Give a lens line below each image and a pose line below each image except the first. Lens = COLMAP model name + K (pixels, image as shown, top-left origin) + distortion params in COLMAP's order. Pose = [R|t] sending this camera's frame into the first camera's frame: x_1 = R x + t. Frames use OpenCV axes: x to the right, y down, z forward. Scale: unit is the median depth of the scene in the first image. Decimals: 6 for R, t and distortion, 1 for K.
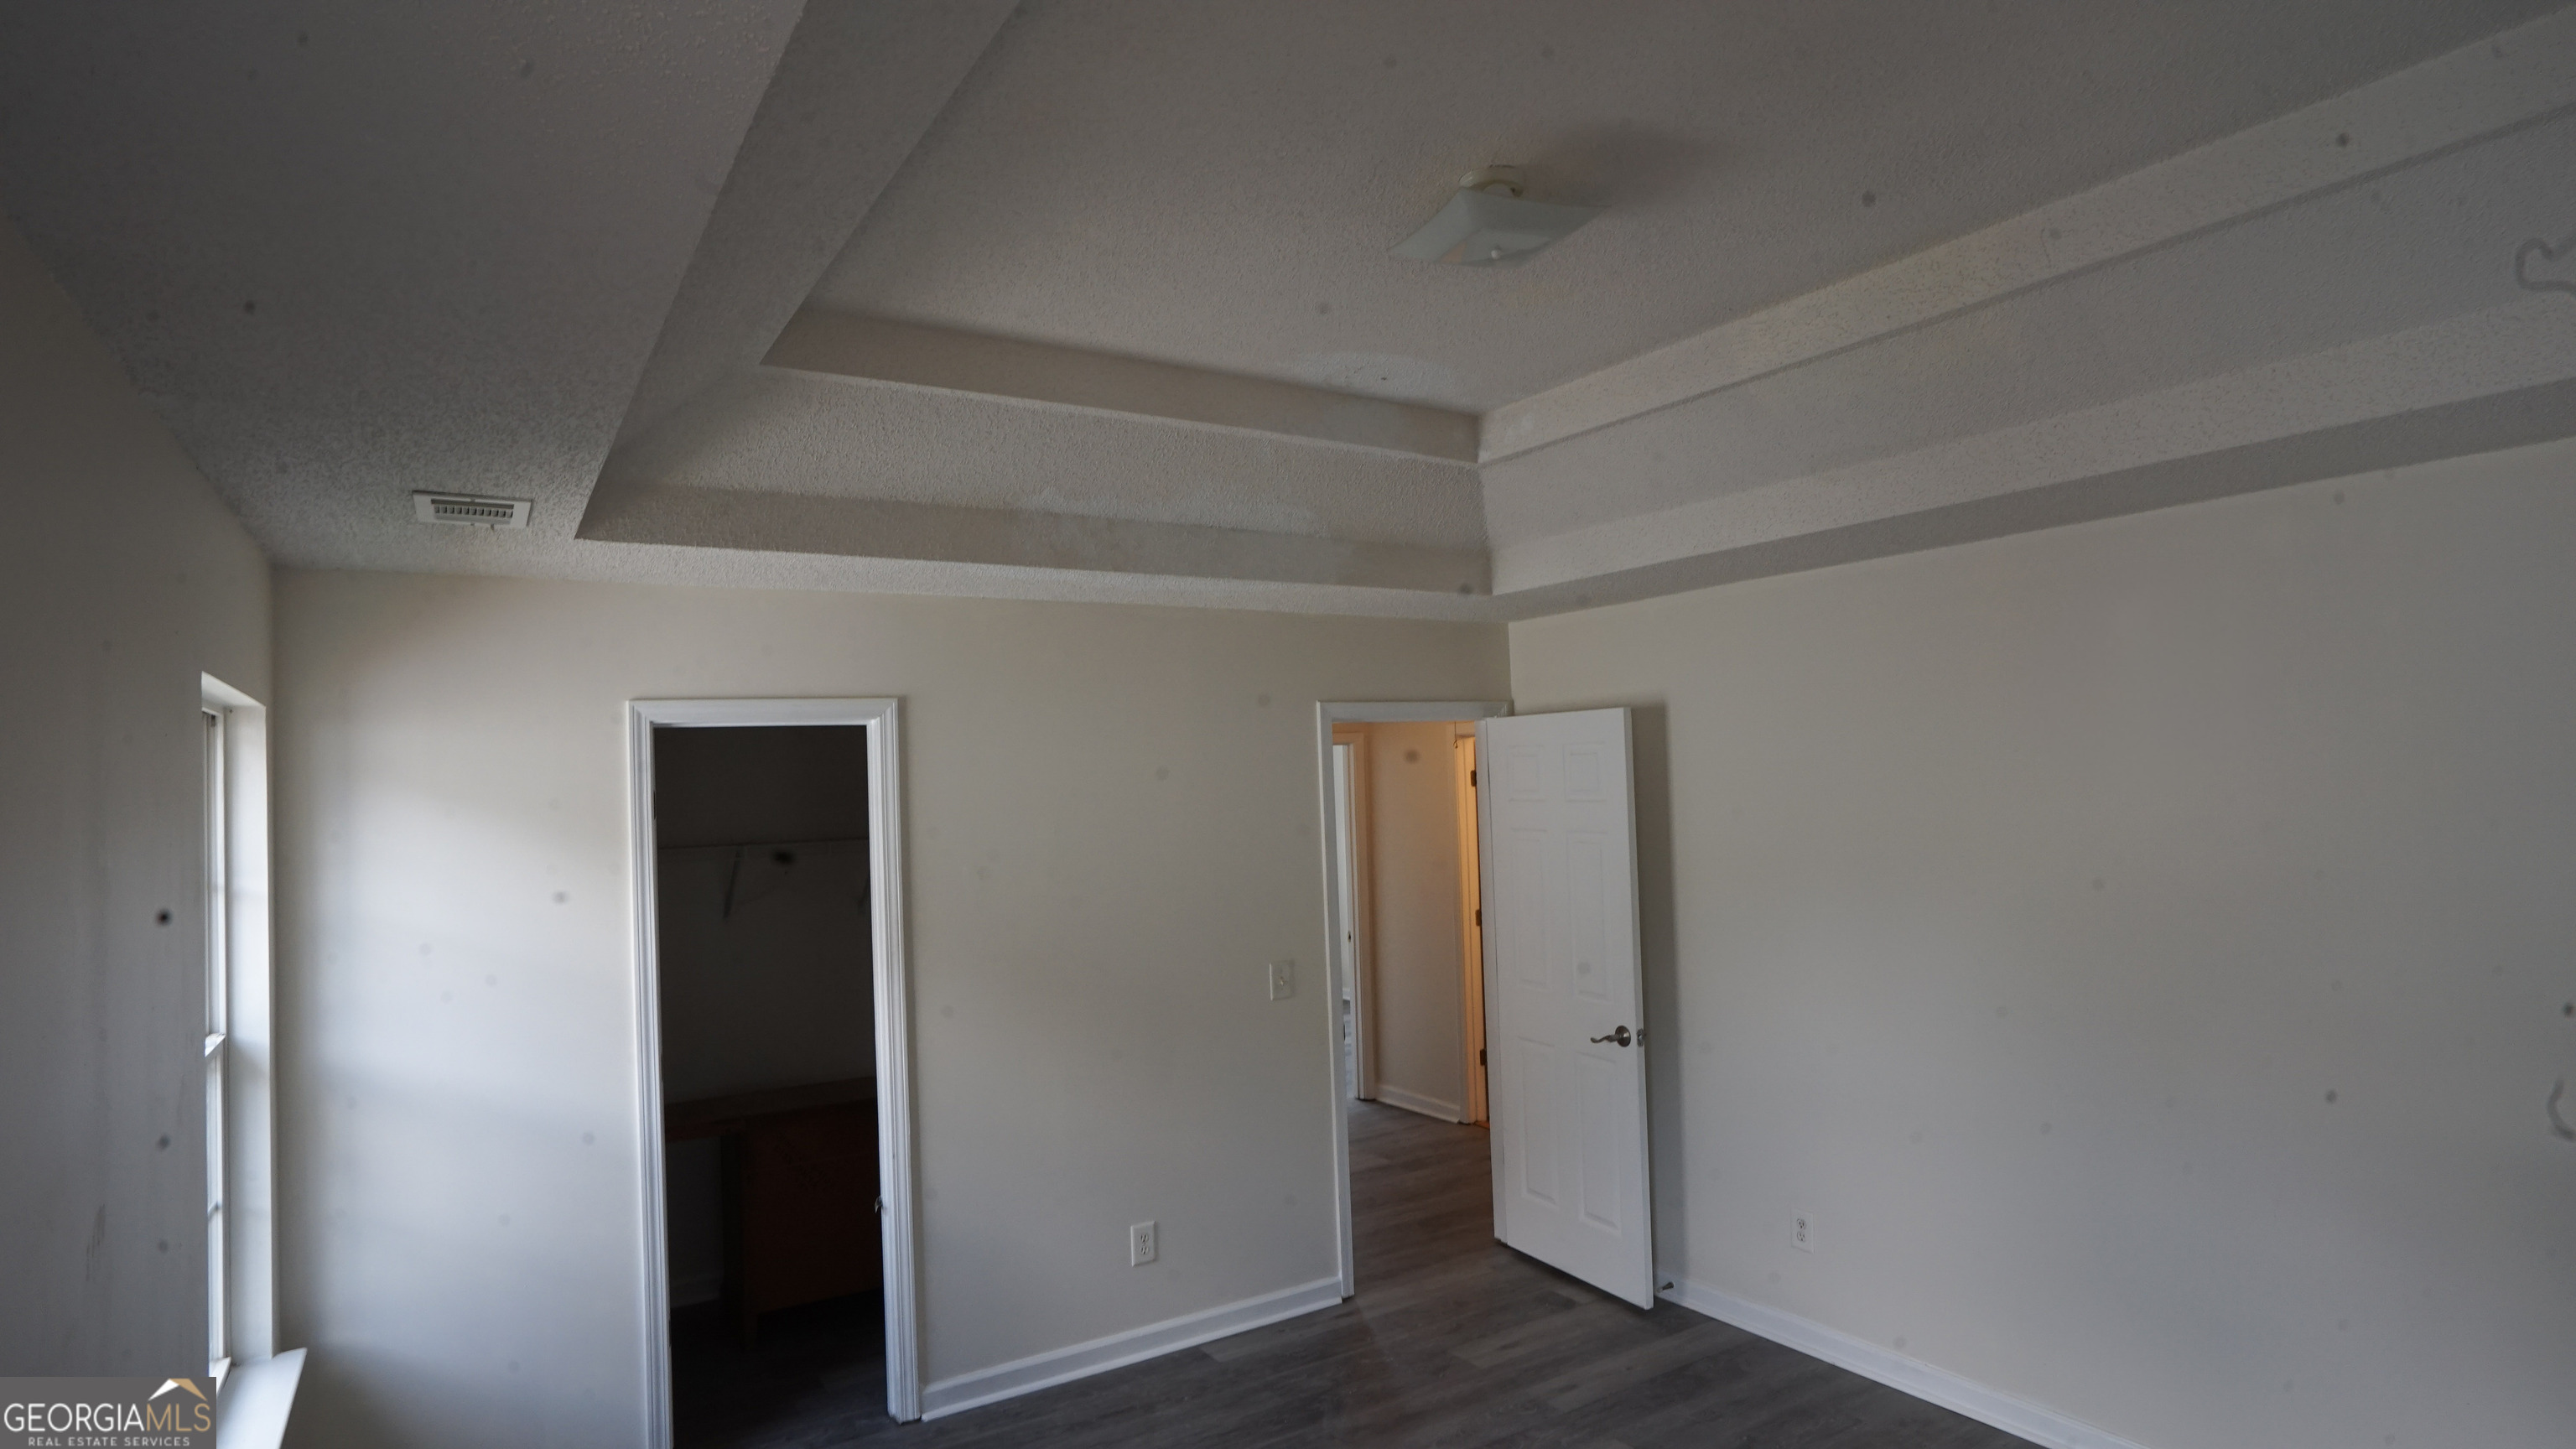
lens RADIAL K [[1369.7, 0, 1289.8], [0, 1369.7, 756.1], [0, 0, 1]] dist [-0.047082, 0.038748]
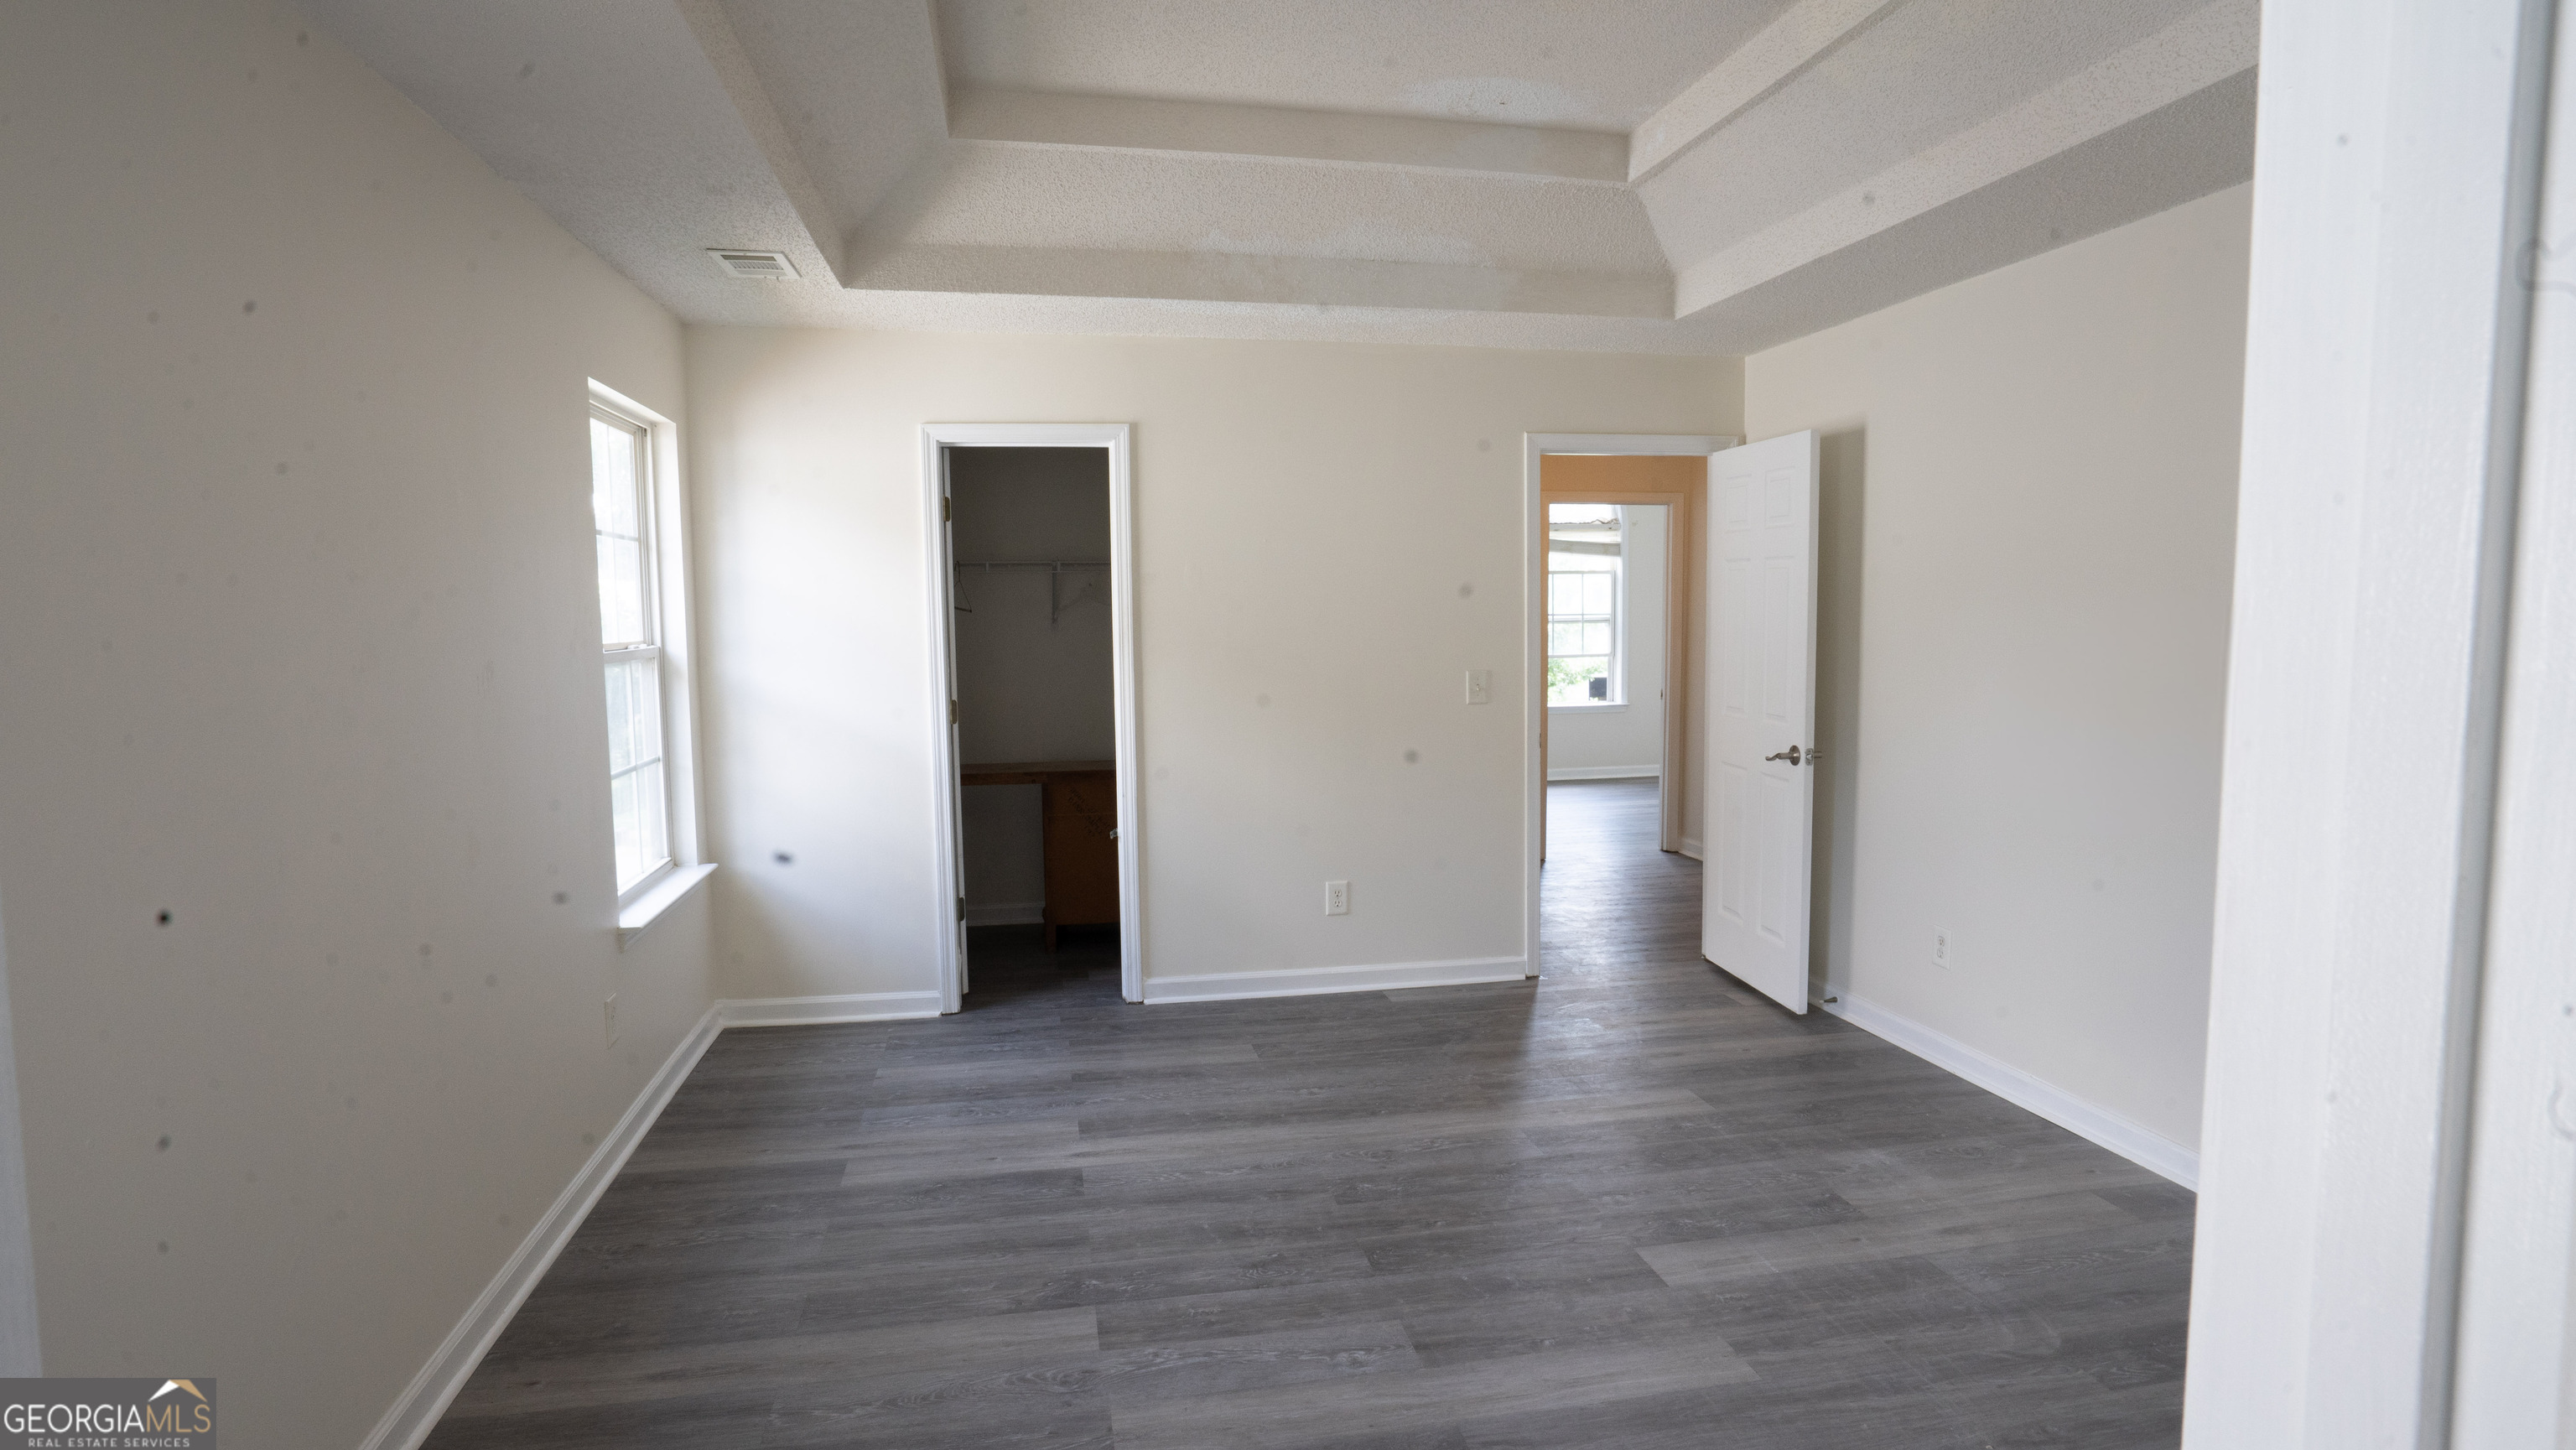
lens RADIAL K [[1369.8, 0, 1289.8], [0, 1369.8, 756.6], [0, 0, 1]] dist [-0.047082, 0.038748]
pose [[0.929656, 0.063482, -0.362918, 0.306376], [-0.015068, 0.990771, 0.134710, 0.085620], [0.368120, -0.119765, 0.922033, -0.104354]]
